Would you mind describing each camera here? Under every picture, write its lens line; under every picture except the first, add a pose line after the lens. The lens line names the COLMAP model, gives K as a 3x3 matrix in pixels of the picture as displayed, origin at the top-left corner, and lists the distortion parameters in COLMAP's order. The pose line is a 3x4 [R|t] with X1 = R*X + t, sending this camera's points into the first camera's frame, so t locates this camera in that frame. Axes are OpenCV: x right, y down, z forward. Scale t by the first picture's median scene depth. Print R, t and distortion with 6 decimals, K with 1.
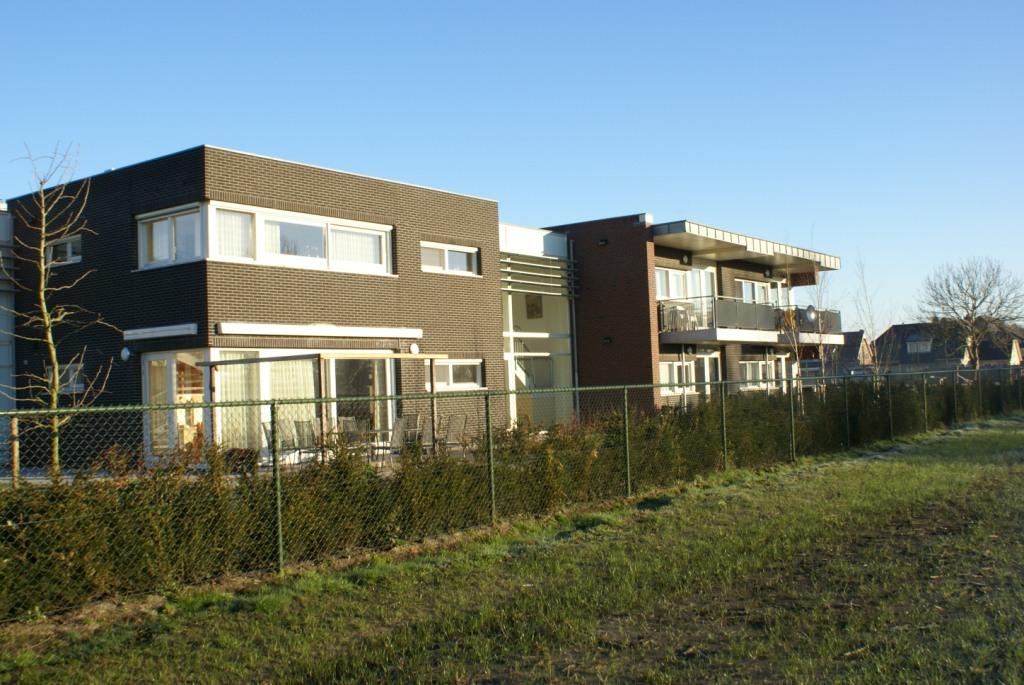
lens RADIAL K [[1075.4, 0, 512.0], [0, 1075.4, 342.5], [0, 0, 1]] dist [0.006417, 0.004956]
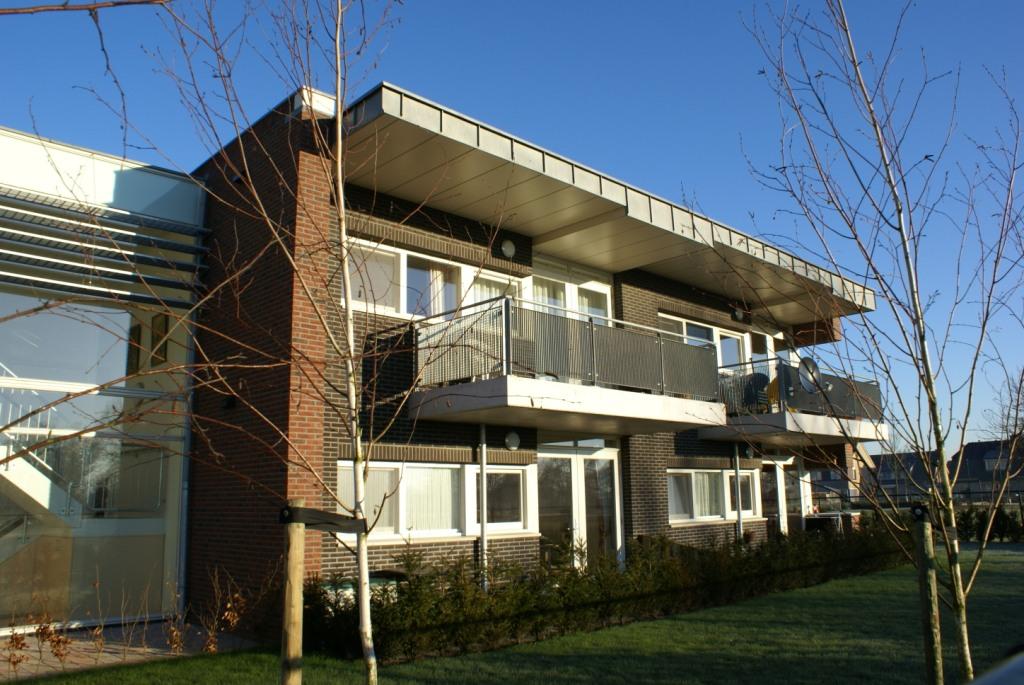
lens RADIAL K [[797.9, 0, 511.5], [0, 797.9, 368.3], [0, 0, 1]] dist [-0.107744, -0.001144]
pose [[0.981366, -0.018368, -0.191270, 0.258420], [-0.005928, 0.992053, -0.125684, 0.021981], [0.192058, 0.124476, 0.973457, 0.749124]]
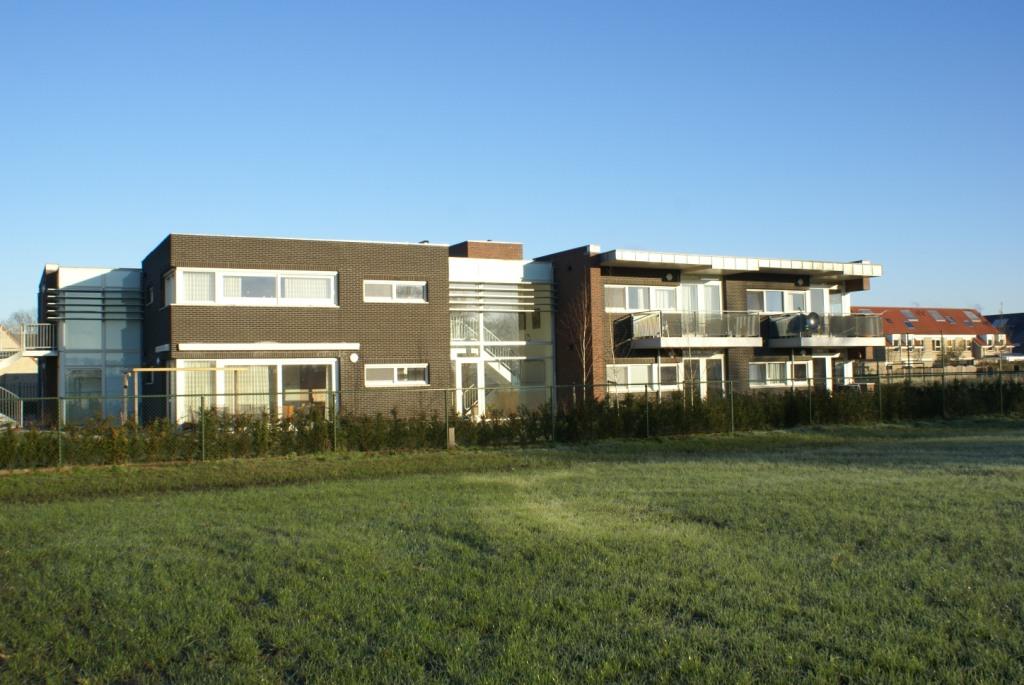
lens RADIAL K [[975.1, 0, 512.0], [0, 975.1, 342.5], [0, 0, 1]] dist [-0.014149, -0.005114]
pose [[0.886349, -0.004720, -0.462995, 0.569501], [0.010473, 0.999897, 0.009855, -0.019744], [0.462900, -0.013583, 0.886306, -0.037734]]
